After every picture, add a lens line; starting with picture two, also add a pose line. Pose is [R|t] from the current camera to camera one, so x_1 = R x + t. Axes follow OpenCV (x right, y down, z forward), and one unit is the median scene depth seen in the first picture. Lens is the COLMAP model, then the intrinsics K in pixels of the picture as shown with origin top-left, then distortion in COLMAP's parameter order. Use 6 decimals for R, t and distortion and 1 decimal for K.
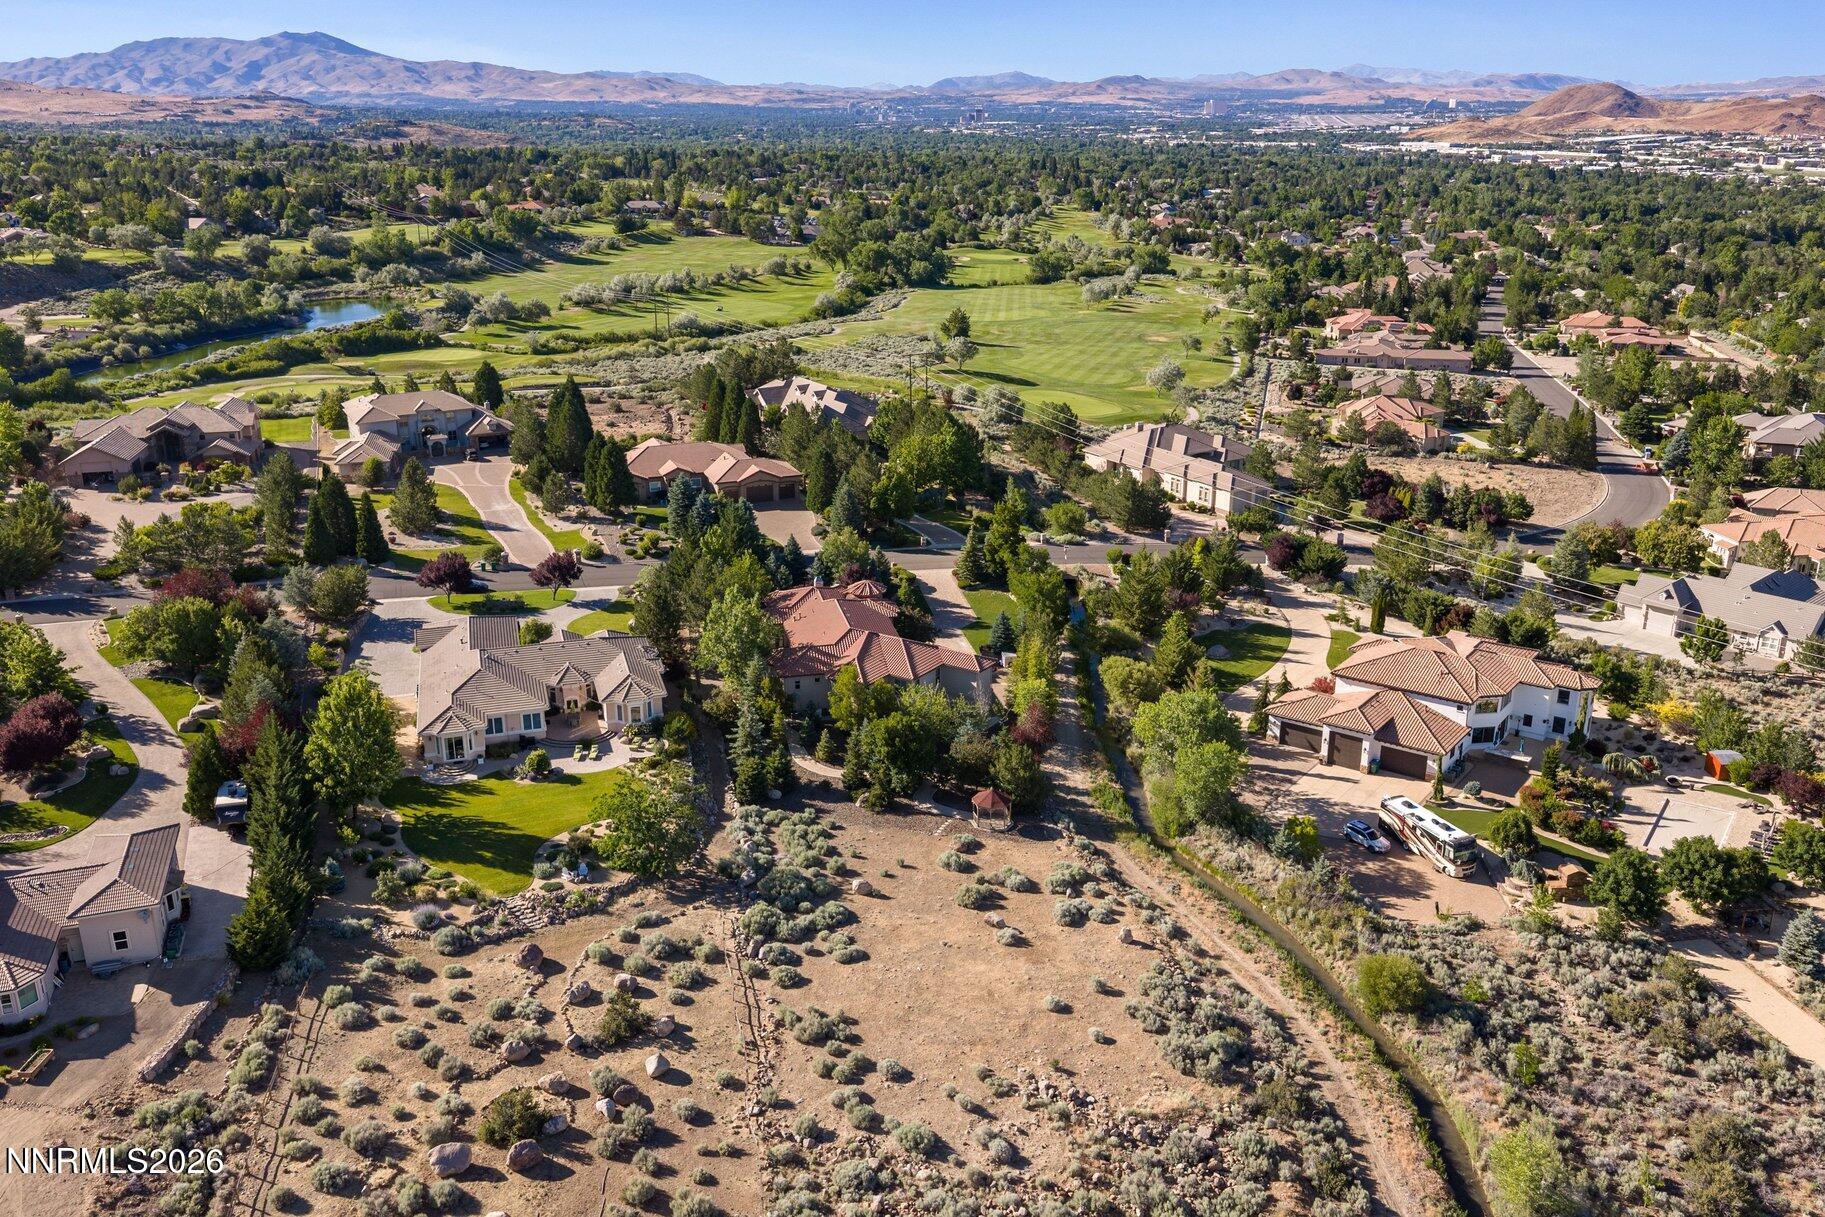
lens RADIAL K [[1530.5, 0, 885.7], [0, 1530.5, 629.5], [0, 0, 1]] dist [0.006036, -0.010679]
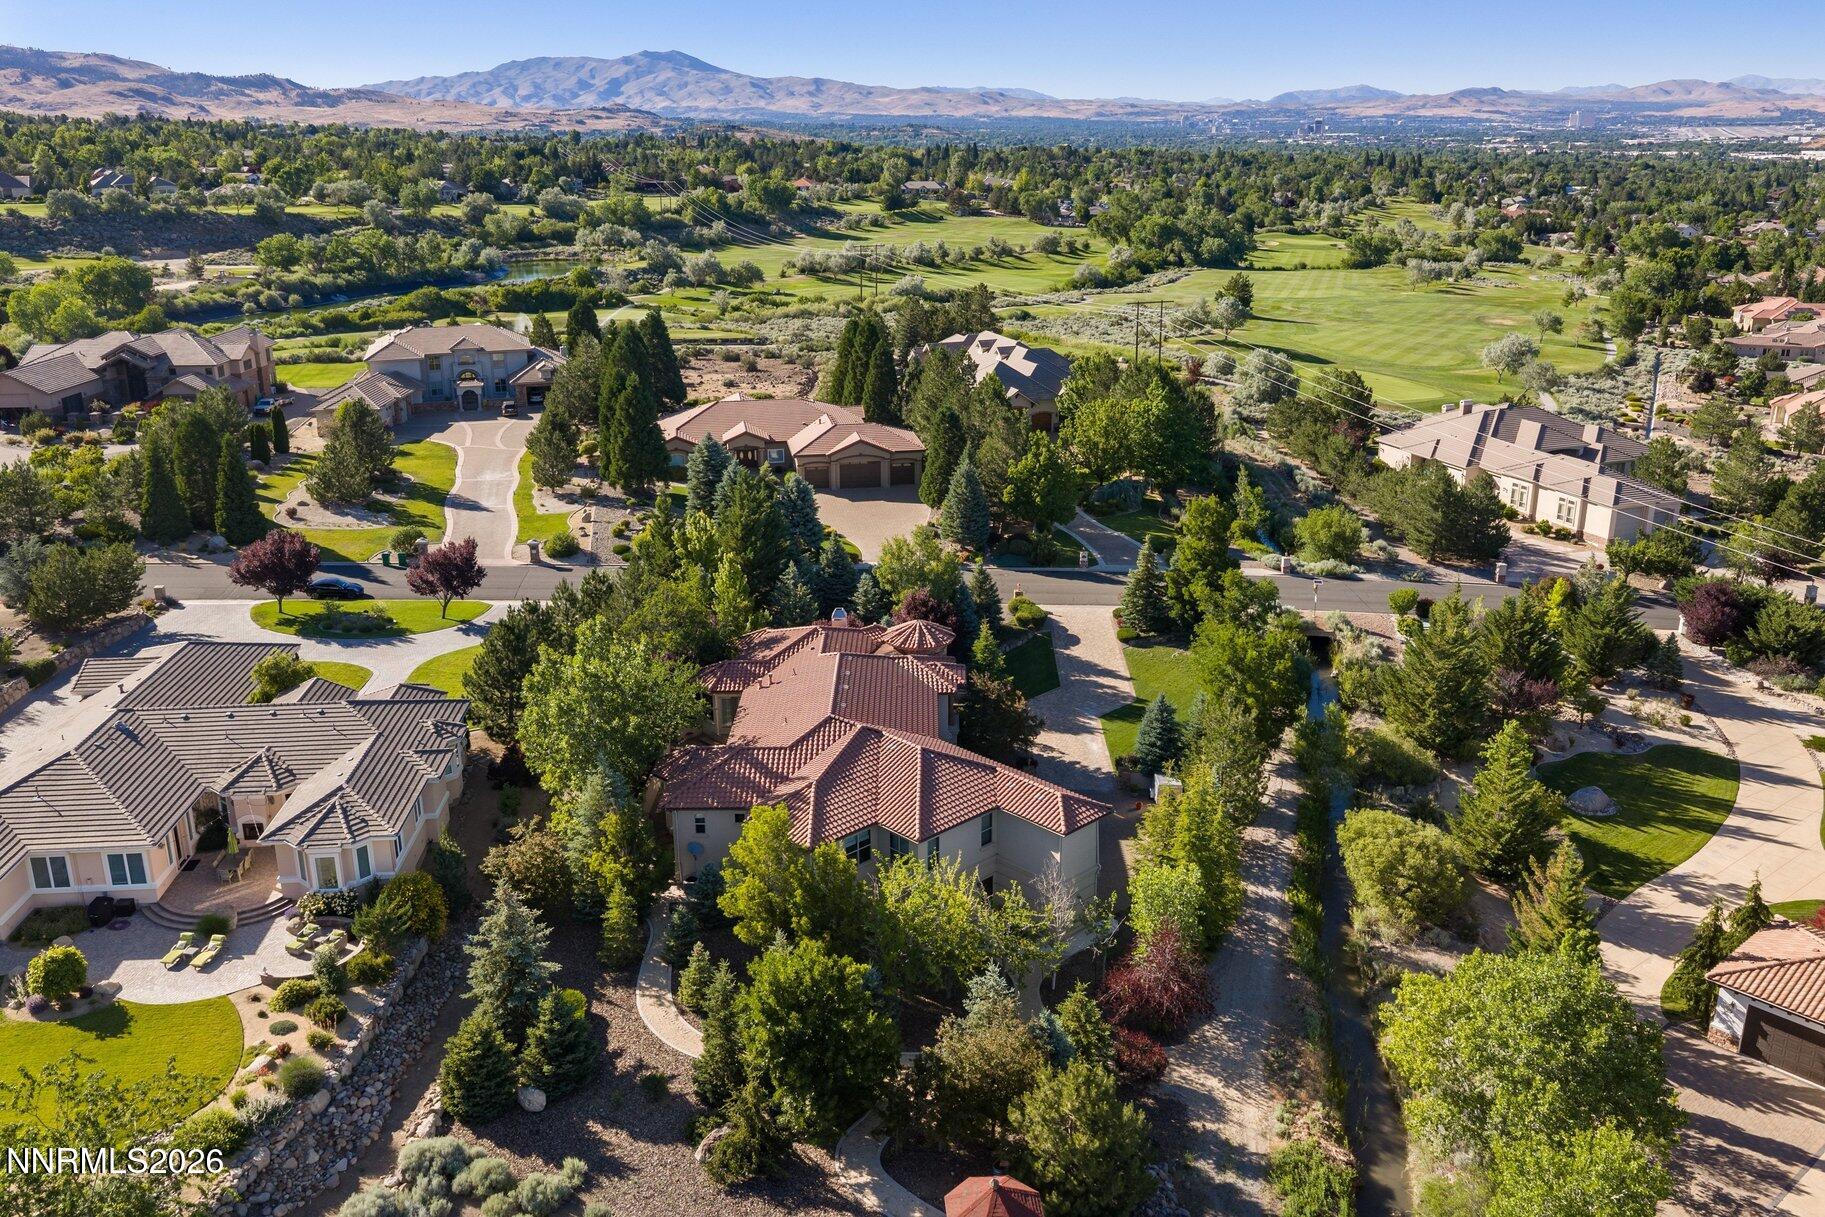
lens RADIAL K [[1530.5, 0, 879.9], [0, 1530.5, 615.1], [0, 0, 1]] dist [0.006036, -0.010679]
pose [[0.978025, 0.063208, -0.198676, 0.031878], [-0.066834, 0.997697, -0.011595, -0.010298], [0.197486, 0.024619, 0.979997, 0.175191]]
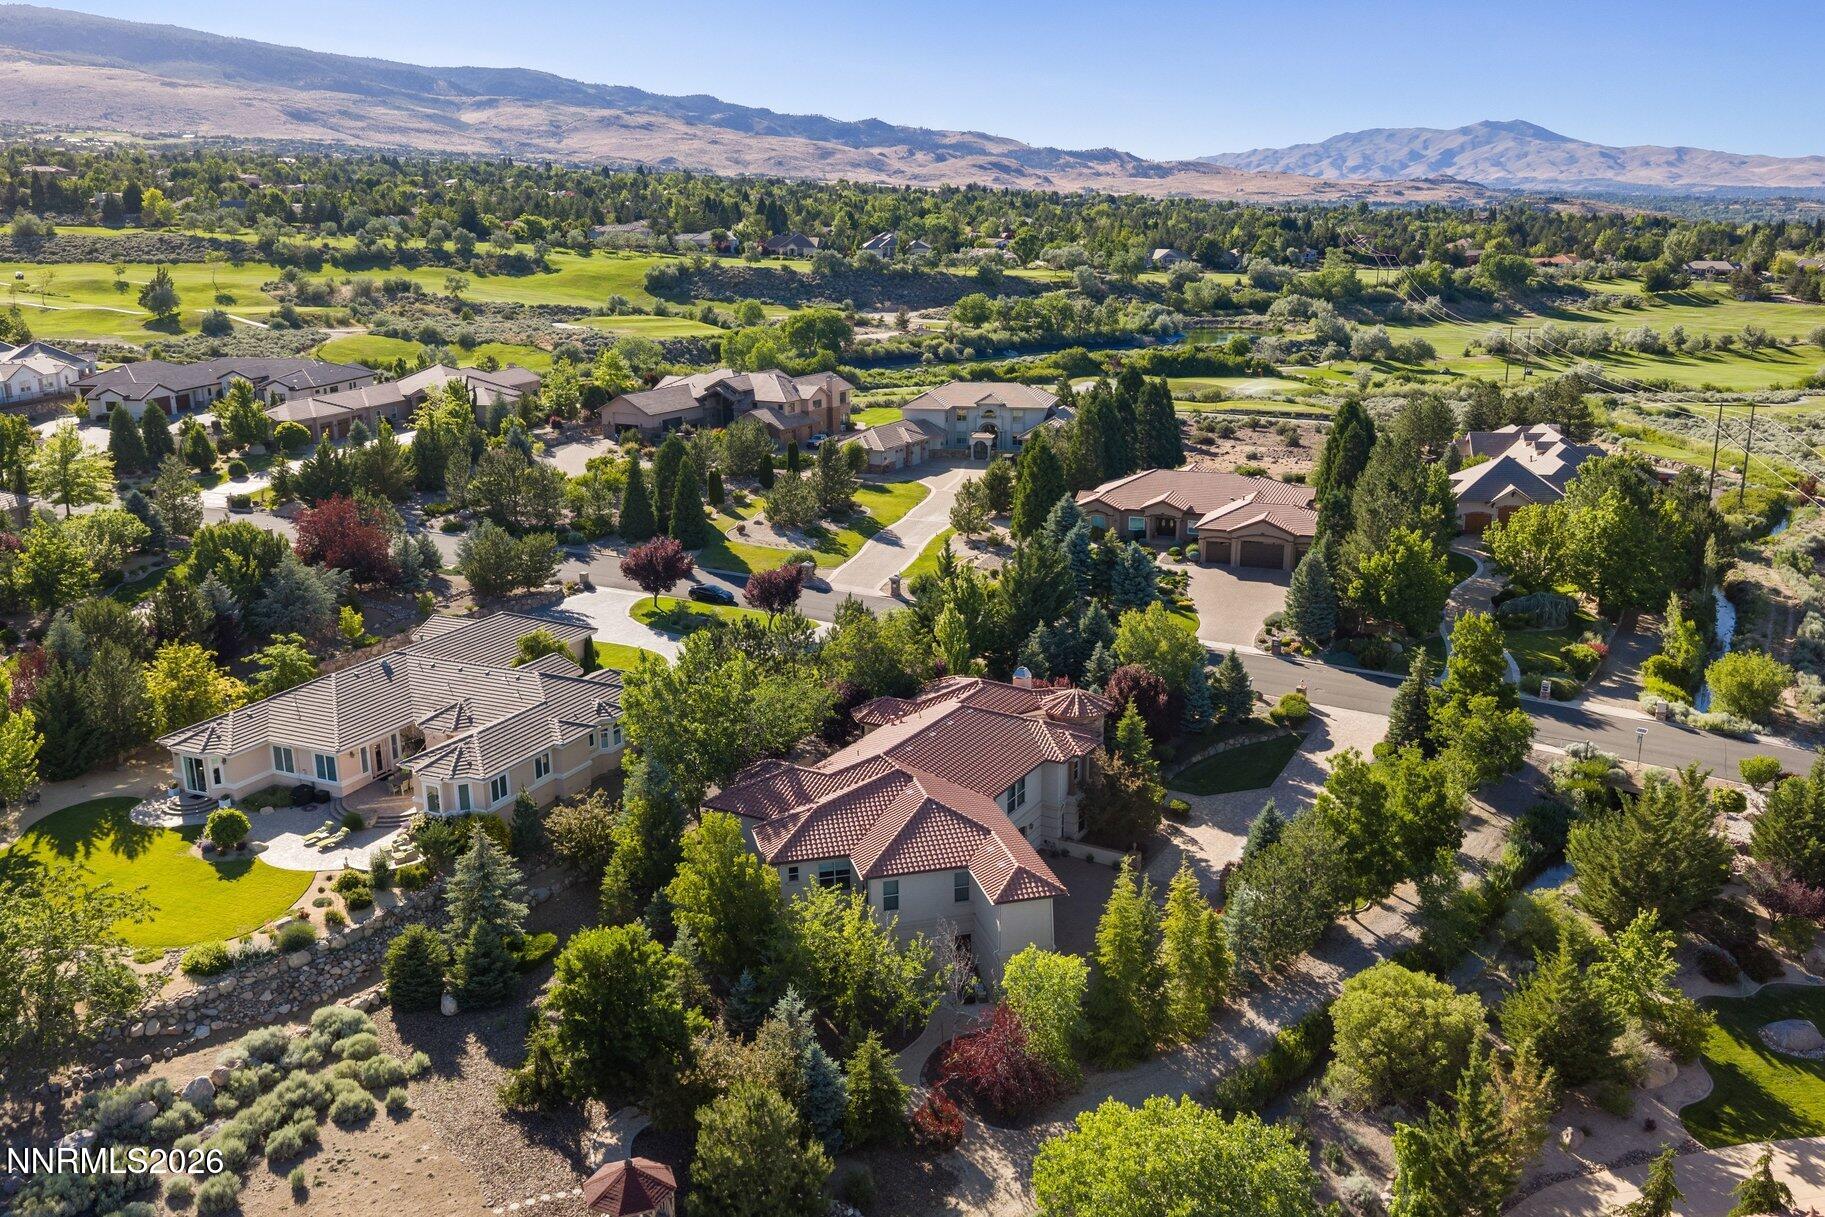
lens RADIAL K [[1519.9, 0, 889.5], [0, 1519.9, 597.4], [0, 0, 1]] dist [0.014877, -0.023818]
pose [[0.756297, 0.171673, -0.631302, 0.107776], [-0.215708, 0.976432, 0.007108, -0.020808], [0.617644, 0.130801, 0.775504, 0.200027]]
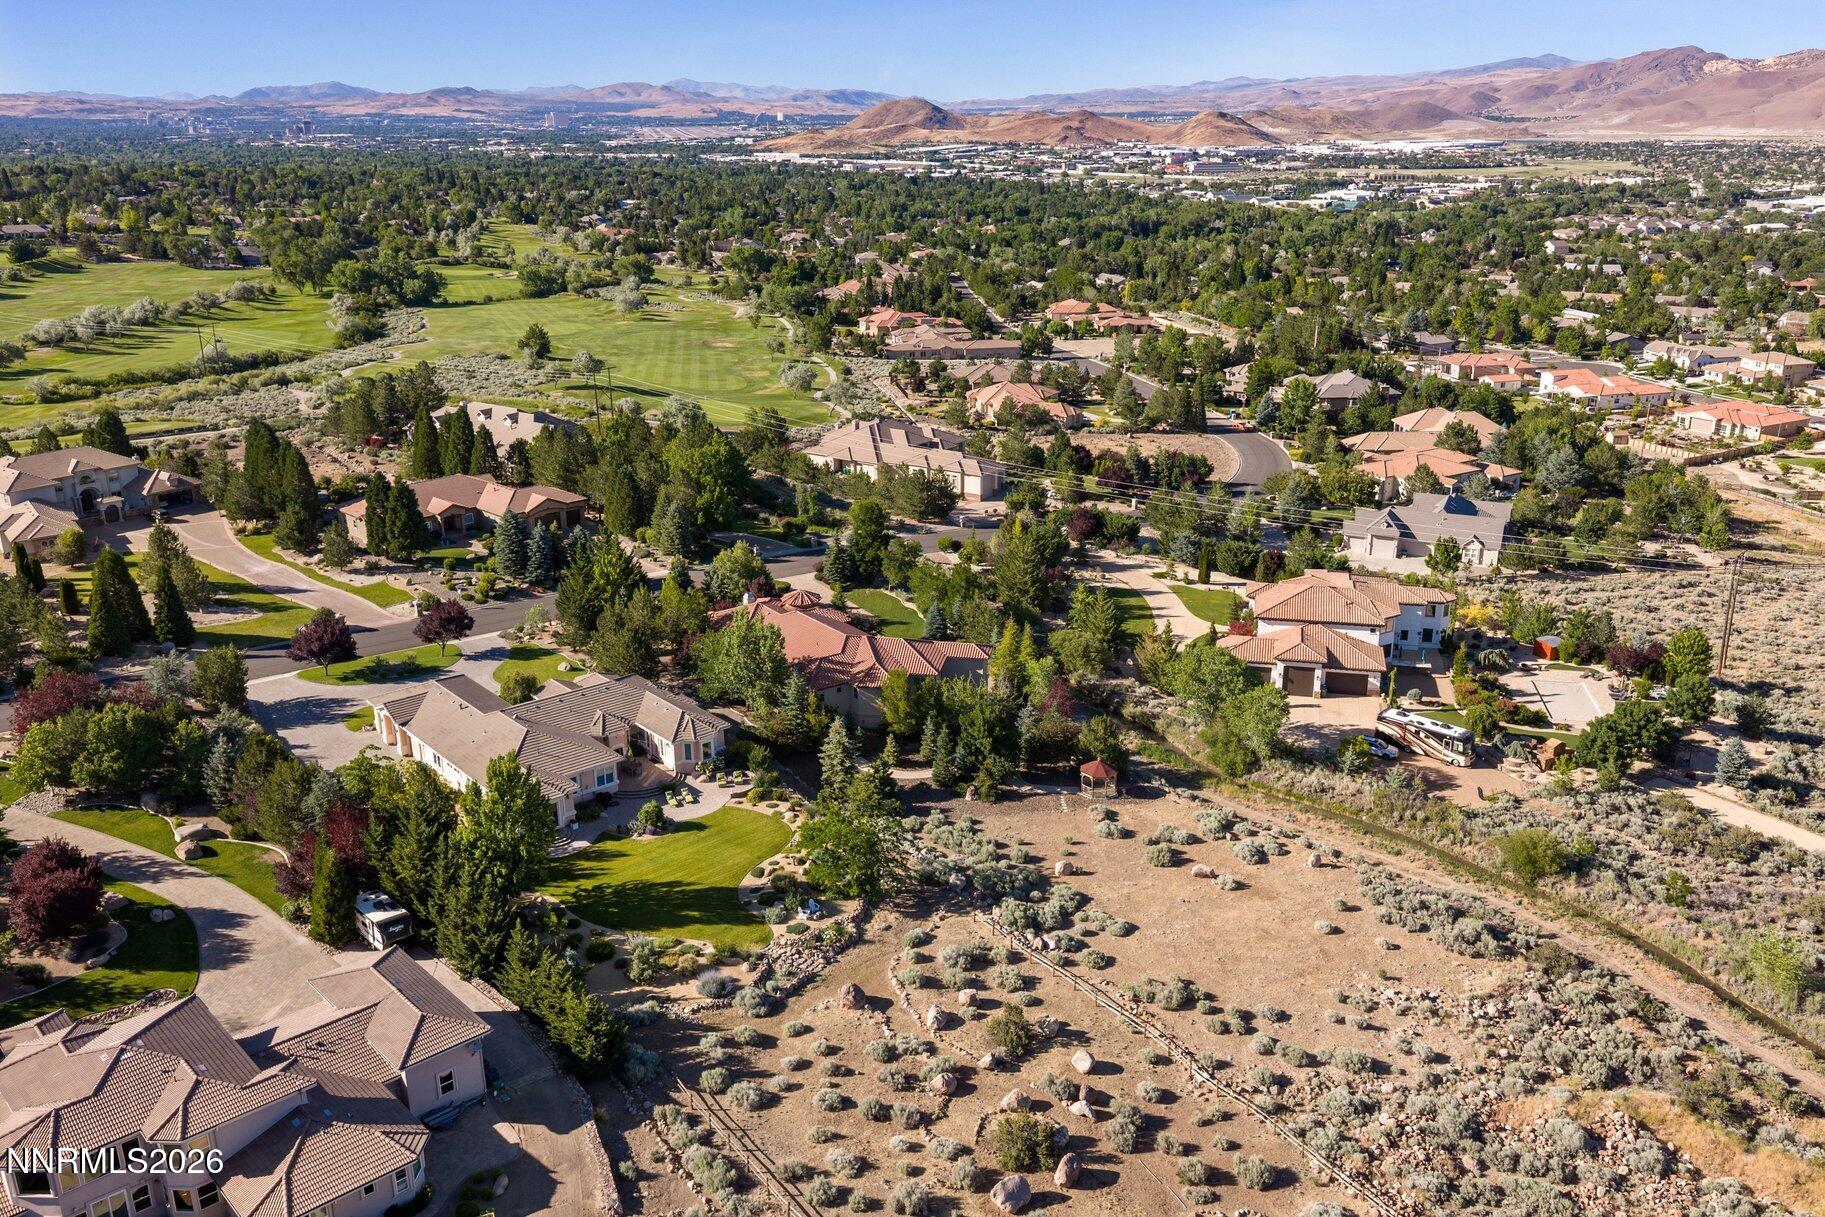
lens RADIAL K [[1530.5, 0, 929.8], [0, 1530.5, 611.8], [0, 0, 1]] dist [0.006036, -0.010679]
pose [[0.906652, -0.127003, 0.402309, -0.129177], [0.134140, 0.990907, 0.010513, -0.006611], [-0.399986, 0.044434, 0.915443, 0.023622]]
